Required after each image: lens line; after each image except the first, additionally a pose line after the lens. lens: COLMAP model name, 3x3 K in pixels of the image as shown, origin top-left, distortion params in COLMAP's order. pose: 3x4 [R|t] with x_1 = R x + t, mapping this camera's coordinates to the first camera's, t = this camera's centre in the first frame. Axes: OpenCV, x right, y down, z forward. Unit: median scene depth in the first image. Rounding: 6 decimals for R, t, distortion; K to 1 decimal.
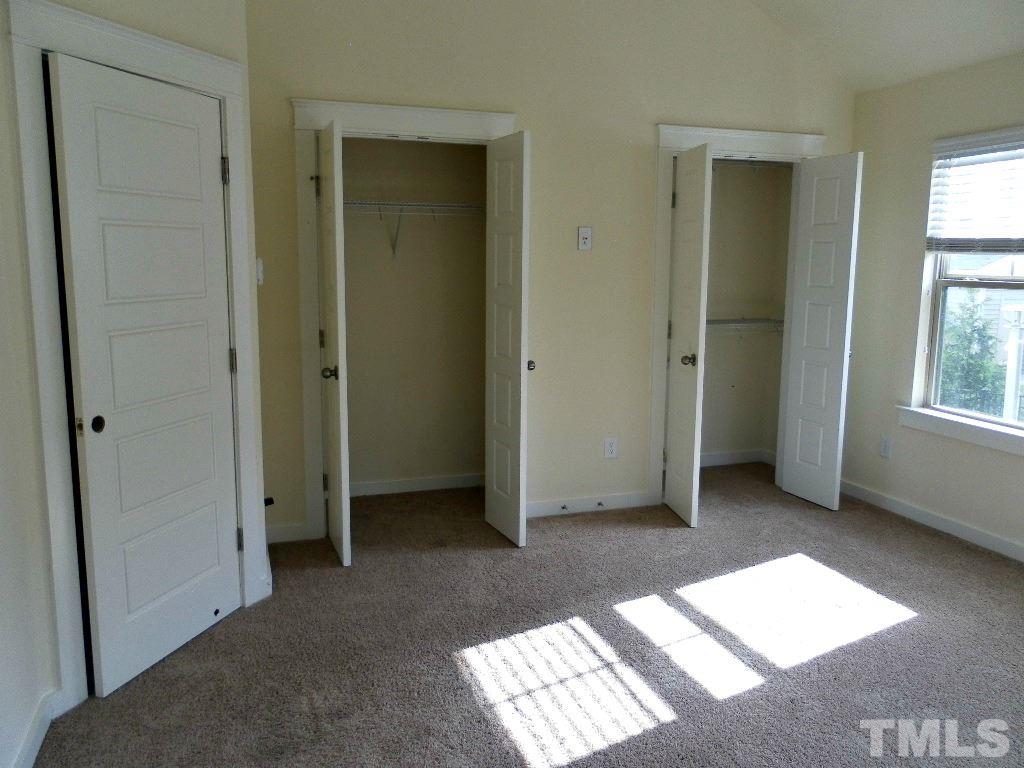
lens RADIAL K [[819.6, 0, 512.0], [0, 819.6, 384.0], [0, 0, 1]] dist [-0.007679, 0.005014]
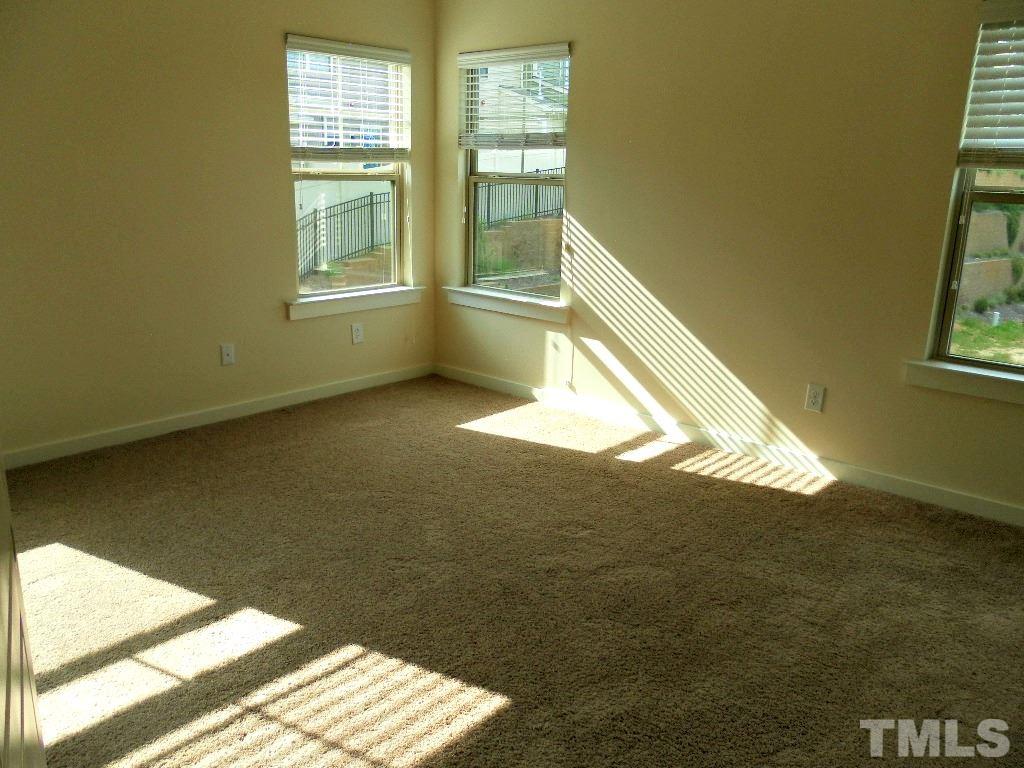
lens RADIAL K [[819.6, 0, 512.0], [0, 819.6, 384.0], [0, 0, 1]] dist [-0.007679, 0.005014]
pose [[-0.484437, -0.249686, 0.838438, -0.562216], [0.102405, 0.935631, 0.337798, -0.167183], [-0.868812, 0.249502, -0.427685, 1.061909]]
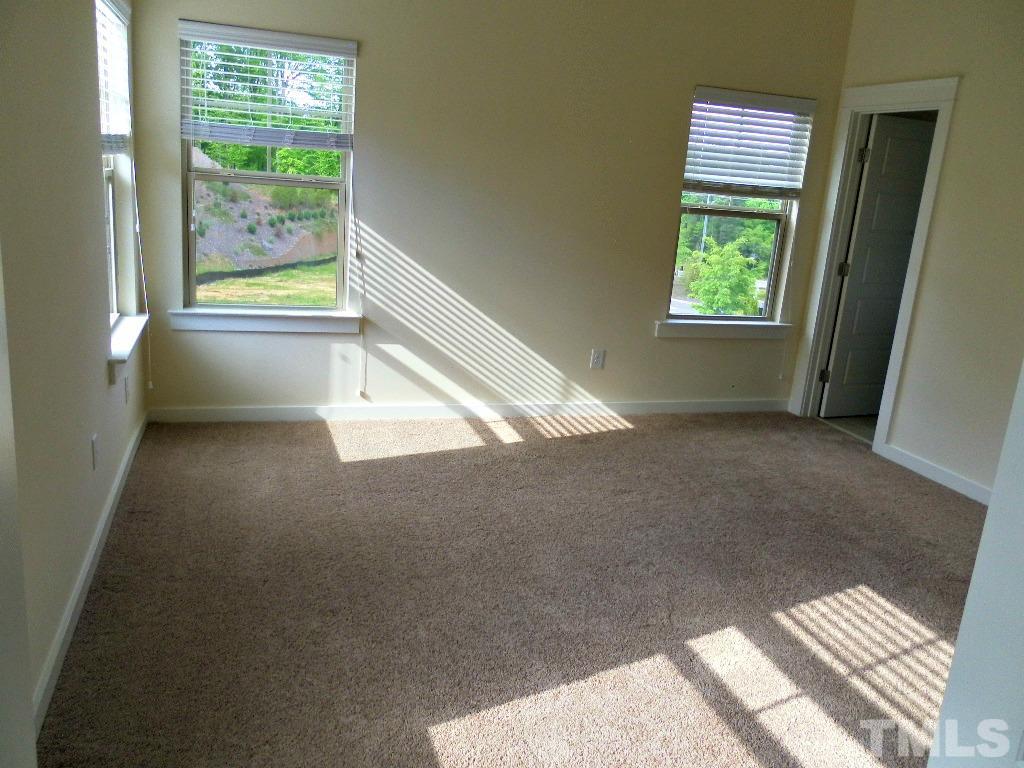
lens RADIAL K [[819.6, 0, 512.0], [0, 819.6, 384.0], [0, 0, 1]] dist [-0.007679, 0.005014]
pose [[-0.995577, -0.093781, -0.005546, 0.537508], [-0.088754, 0.919566, 0.382780, -0.258083], [-0.030797, 0.381580, -0.923823, 1.752333]]
